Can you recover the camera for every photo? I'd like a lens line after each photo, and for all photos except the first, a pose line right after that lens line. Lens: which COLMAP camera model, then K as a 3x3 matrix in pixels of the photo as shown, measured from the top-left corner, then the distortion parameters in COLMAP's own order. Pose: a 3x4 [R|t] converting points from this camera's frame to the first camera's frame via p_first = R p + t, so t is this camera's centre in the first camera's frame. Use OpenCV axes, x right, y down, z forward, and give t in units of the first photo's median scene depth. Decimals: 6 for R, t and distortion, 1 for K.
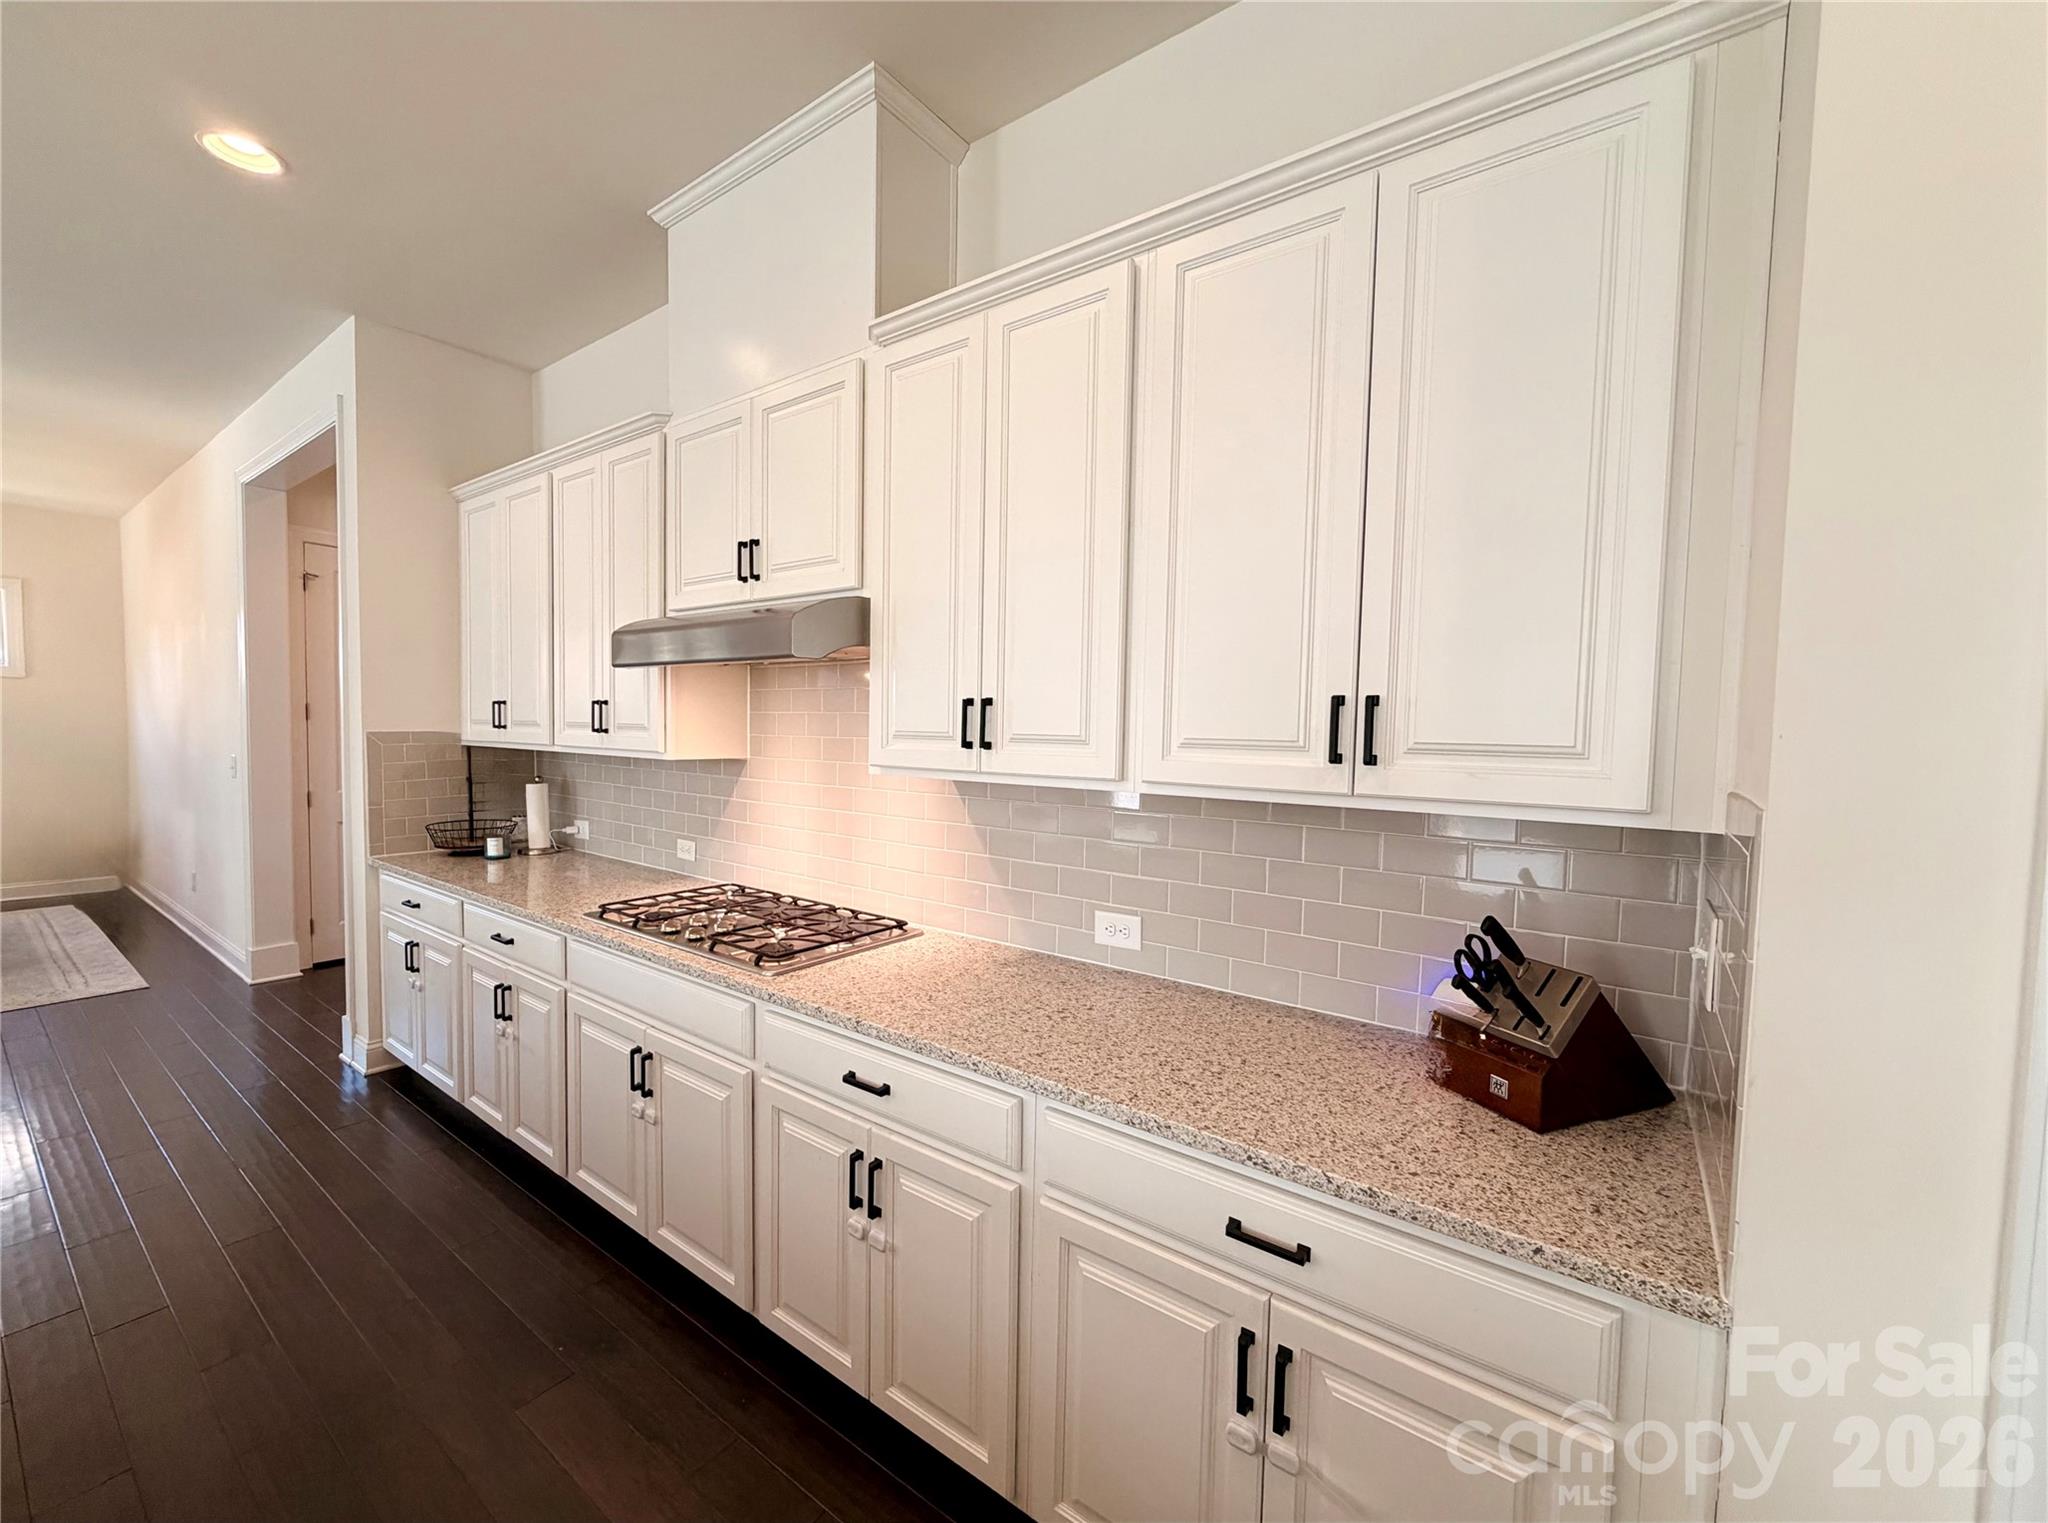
lens RADIAL K [[813.2, 0, 1025.9], [0, 813.2, 772.9], [0, 0, 1]] dist [0.003105, 0.000358]
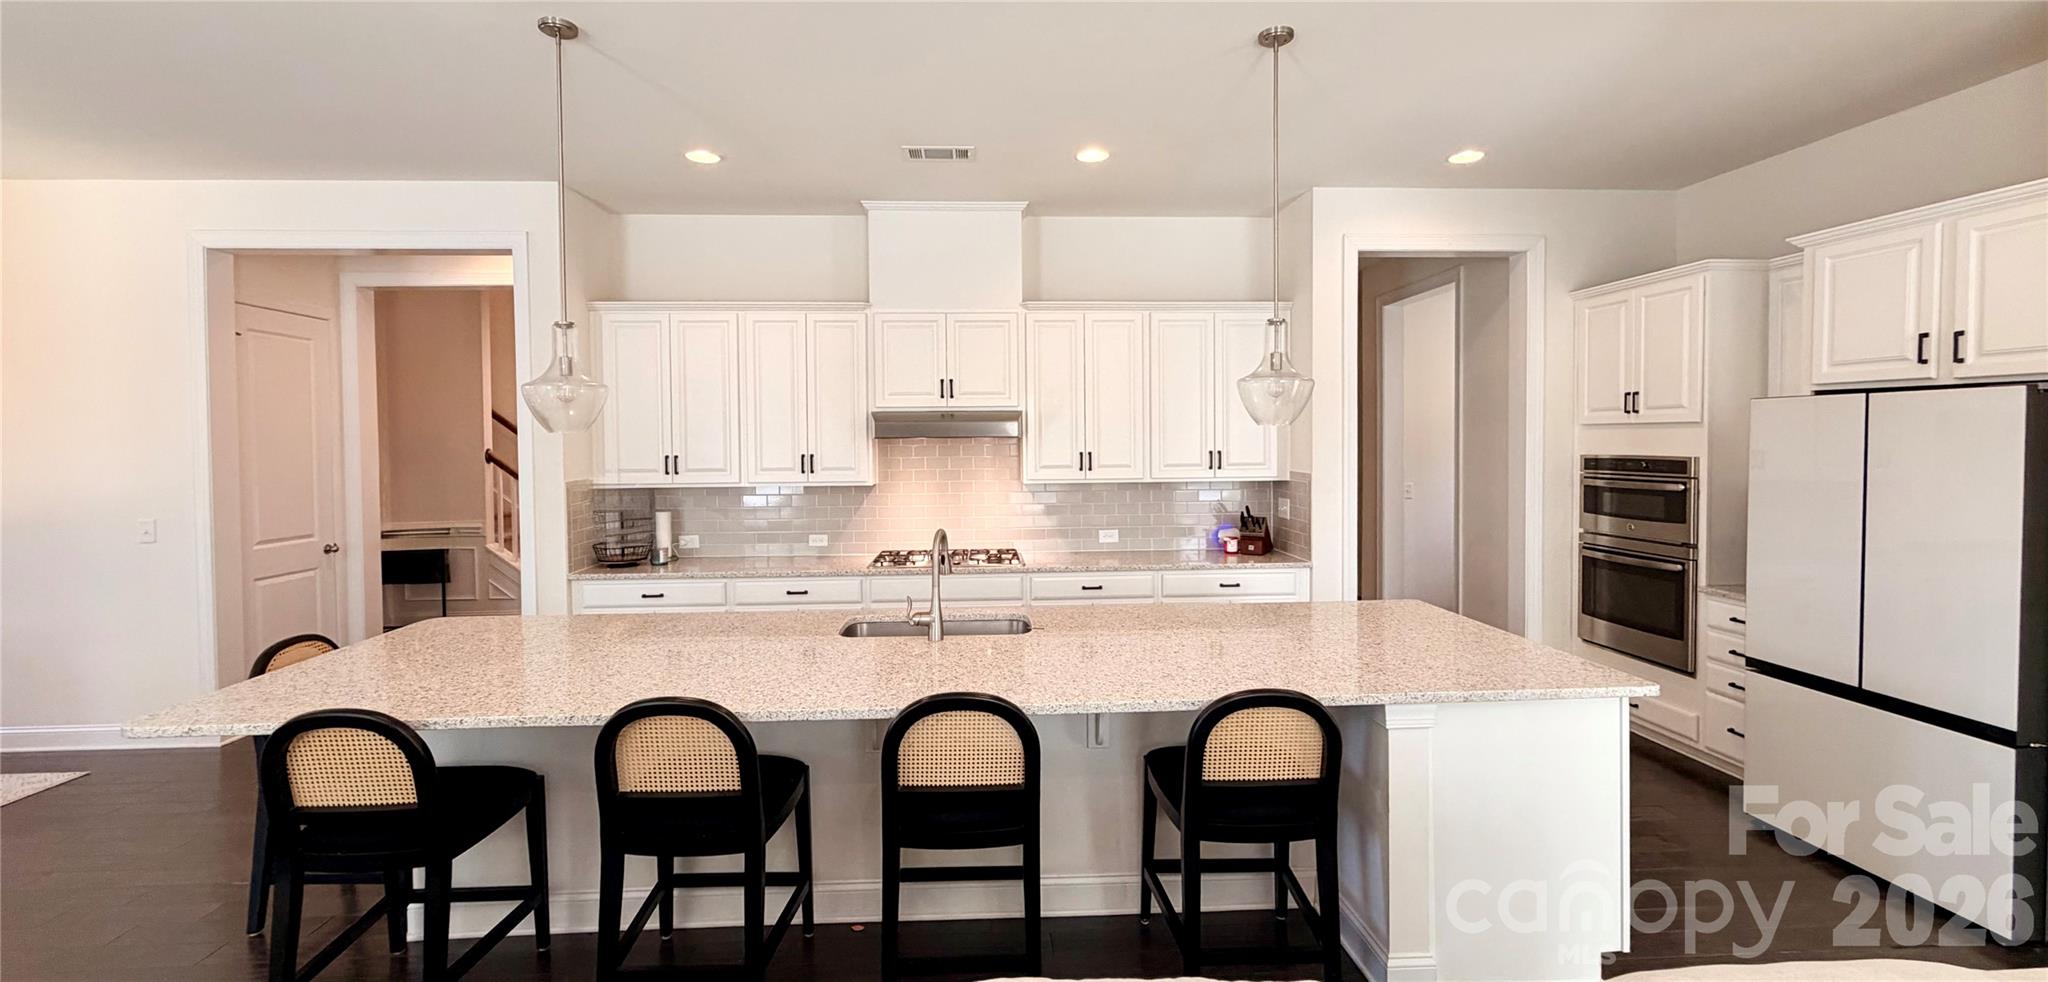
lens RADIAL K [[833.1, 0, 1011.8], [0, 833.1, 464.0], [0, 0, 1]] dist [0.000163, -0.000254]
pose [[0.774796, -0.045585, 0.630566, -1.911089], [0.058195, 0.998305, 0.000664, -0.064322], [-0.629528, 0.036181, 0.776135, -0.956566]]
